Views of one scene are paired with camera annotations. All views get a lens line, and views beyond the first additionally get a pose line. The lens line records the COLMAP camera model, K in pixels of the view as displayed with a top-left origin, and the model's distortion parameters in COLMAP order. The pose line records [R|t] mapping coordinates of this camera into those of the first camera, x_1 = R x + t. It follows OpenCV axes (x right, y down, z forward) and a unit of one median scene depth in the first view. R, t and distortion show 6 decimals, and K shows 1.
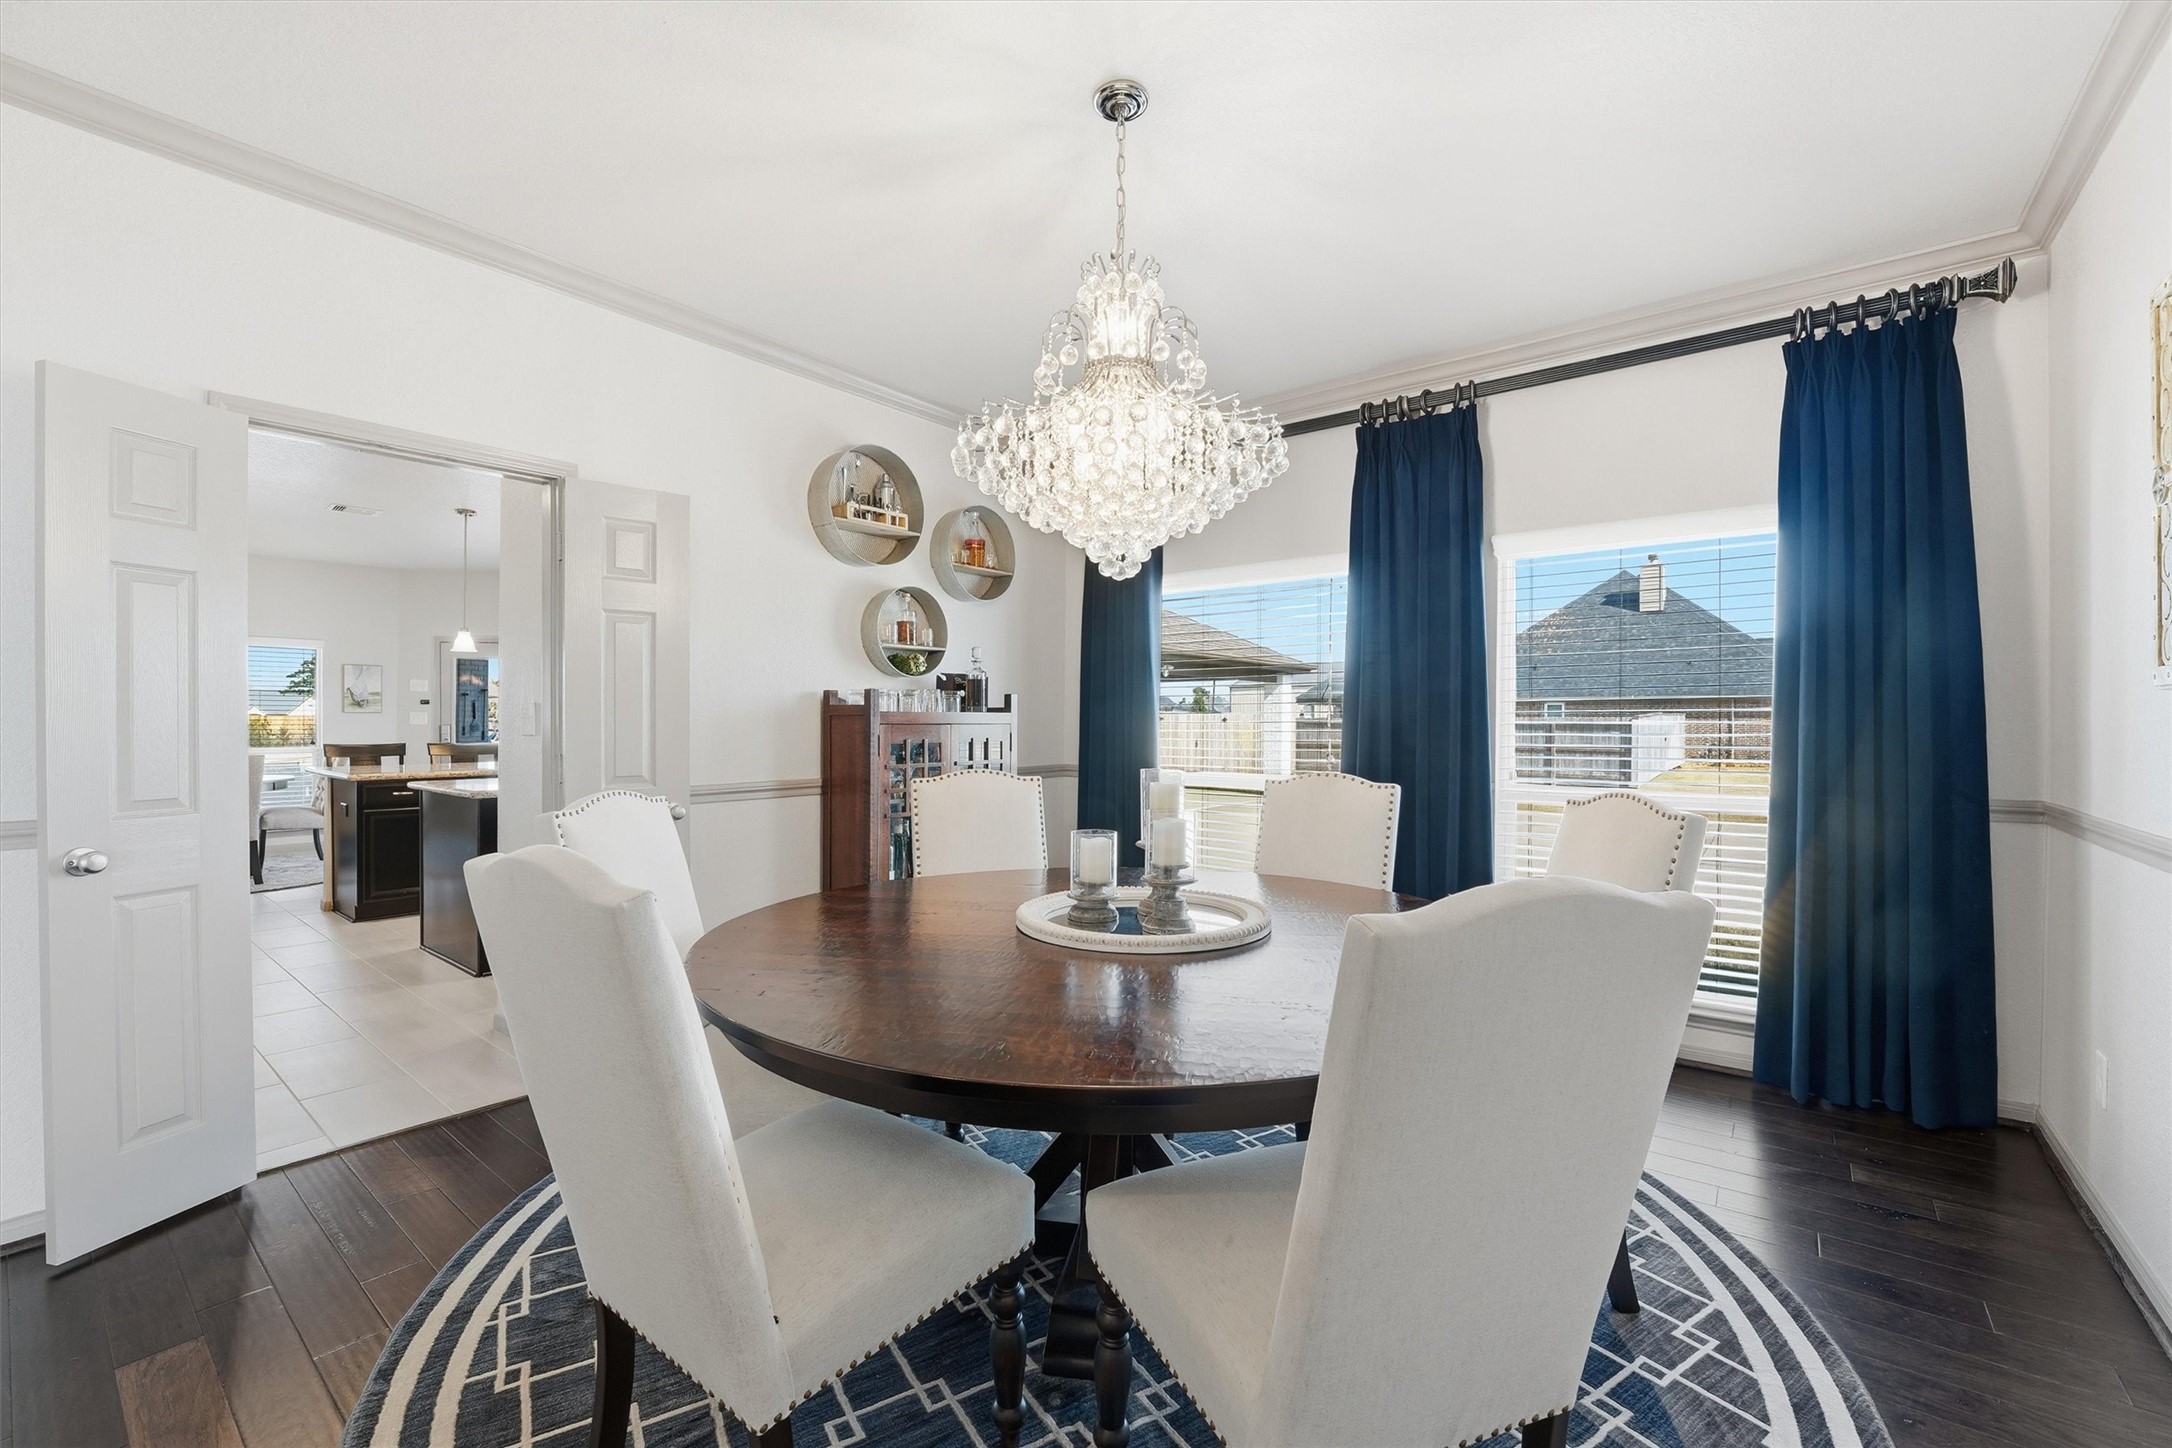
lens RADIAL K [[883.4, 0, 1076.6], [0, 883.4, 719.7], [0, 0, 1]] dist [-0.022613, 0.002379]
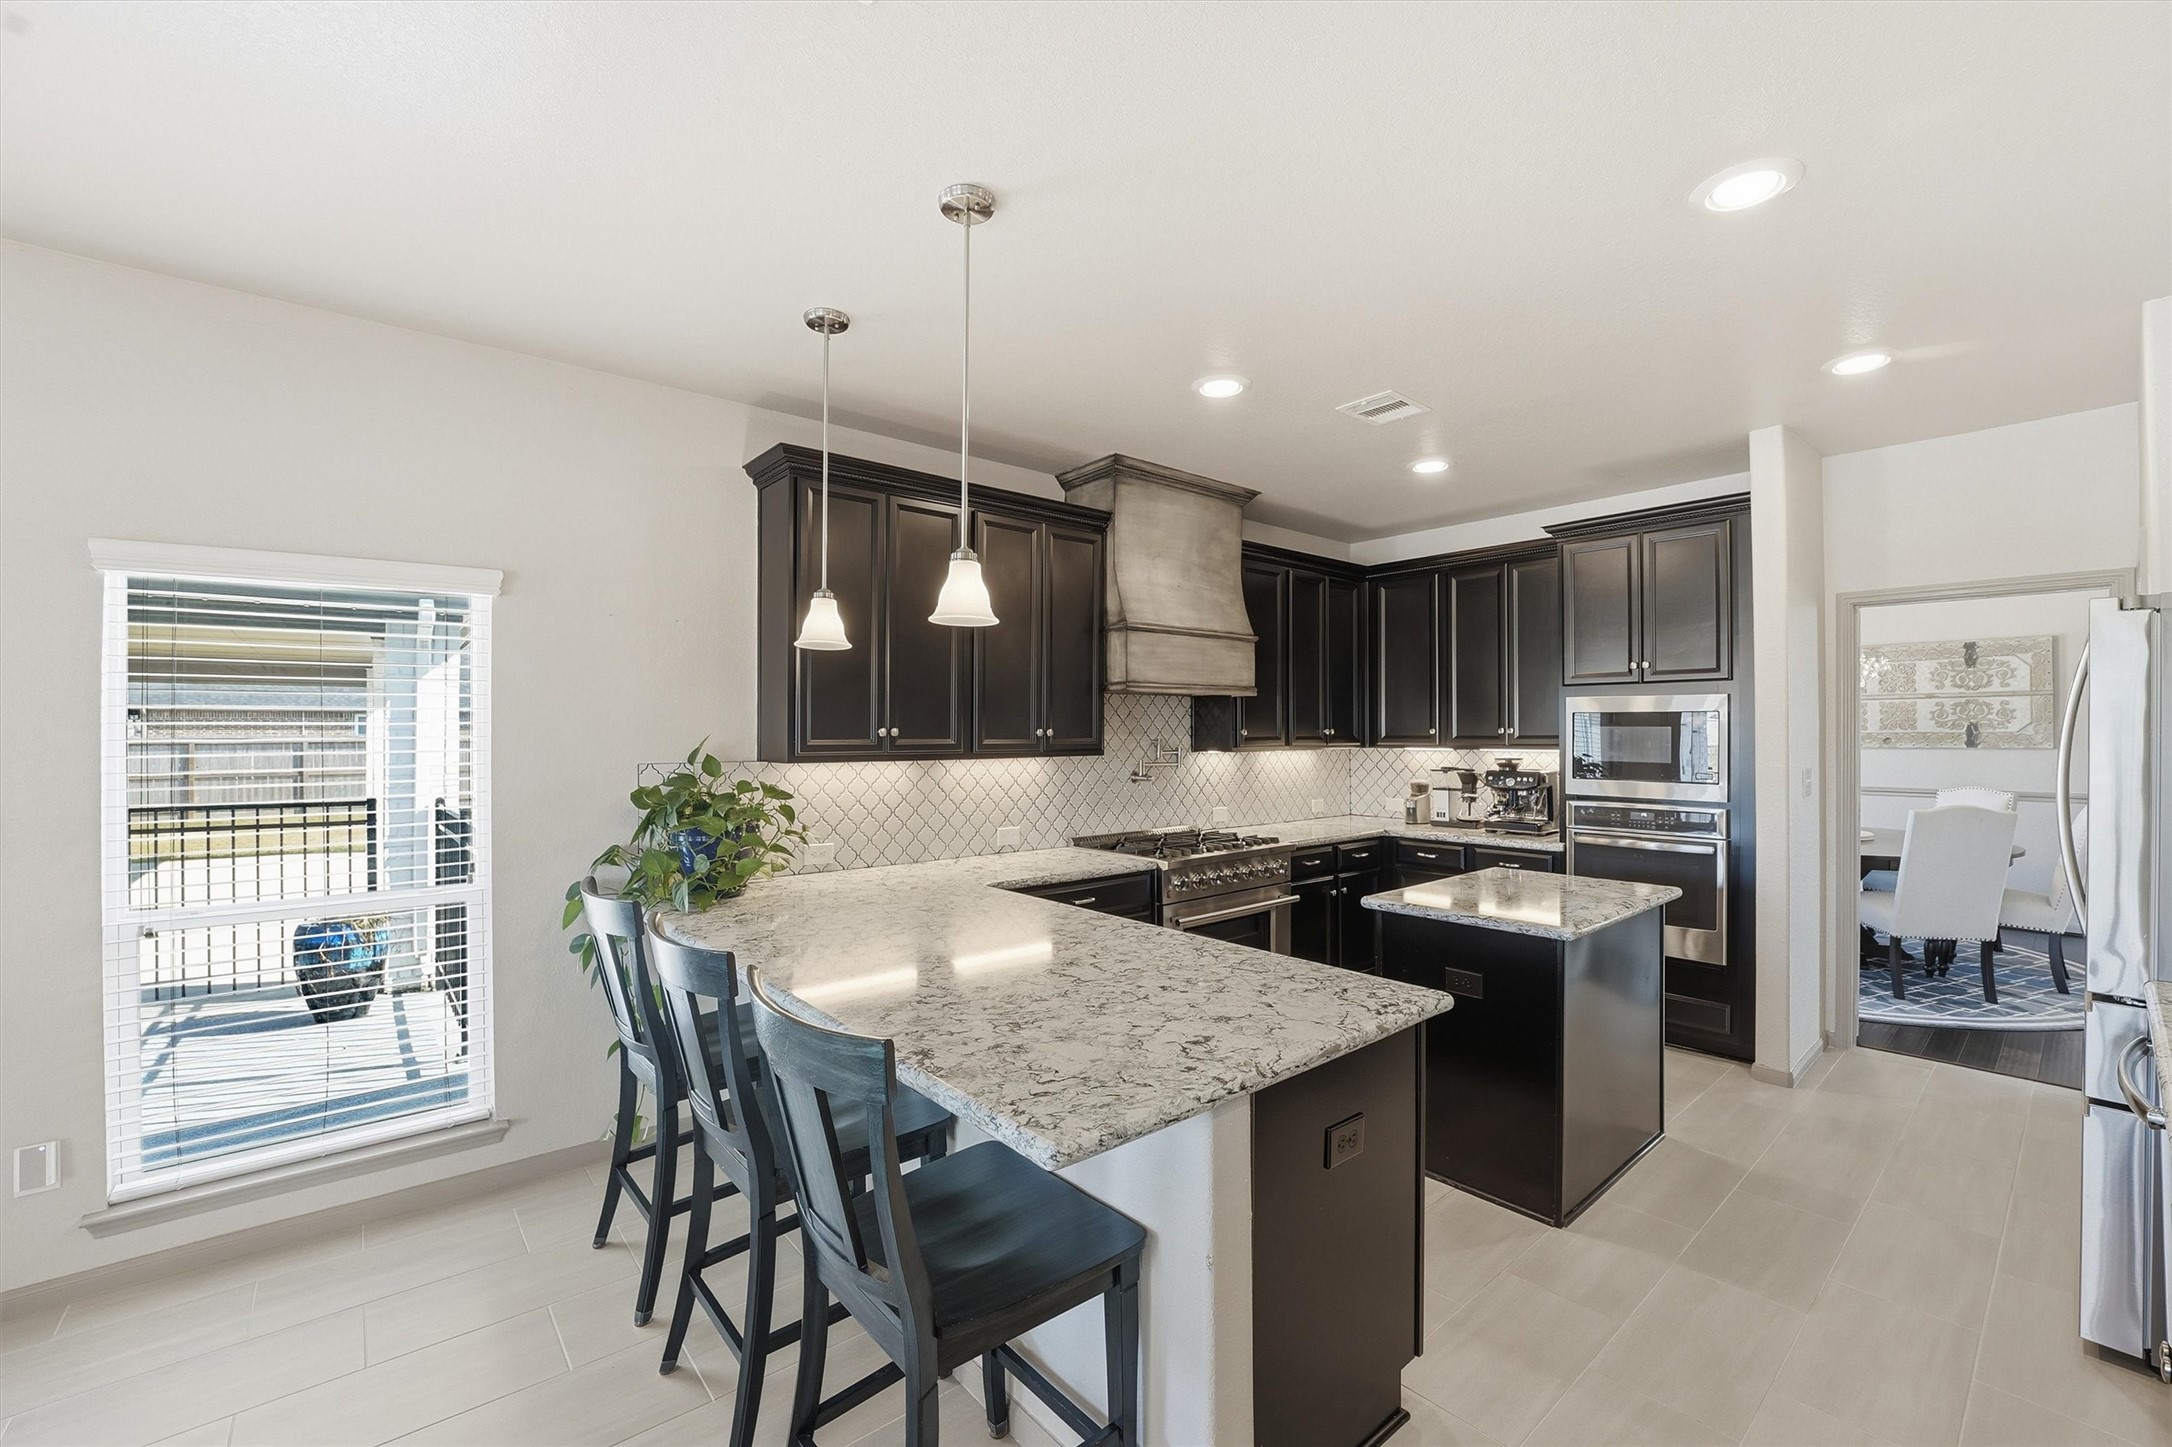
lens RADIAL K [[883.4, 0, 1078.7], [0, 883.4, 728.1], [0, 0, 1]] dist [-0.022613, 0.002379]
pose [[0.200451, 0.001875, 0.979702, -0.746294], [0.003713, 0.999990, -0.002674, -0.027915], [-0.979697, 0.004173, 0.200442, 0.656262]]
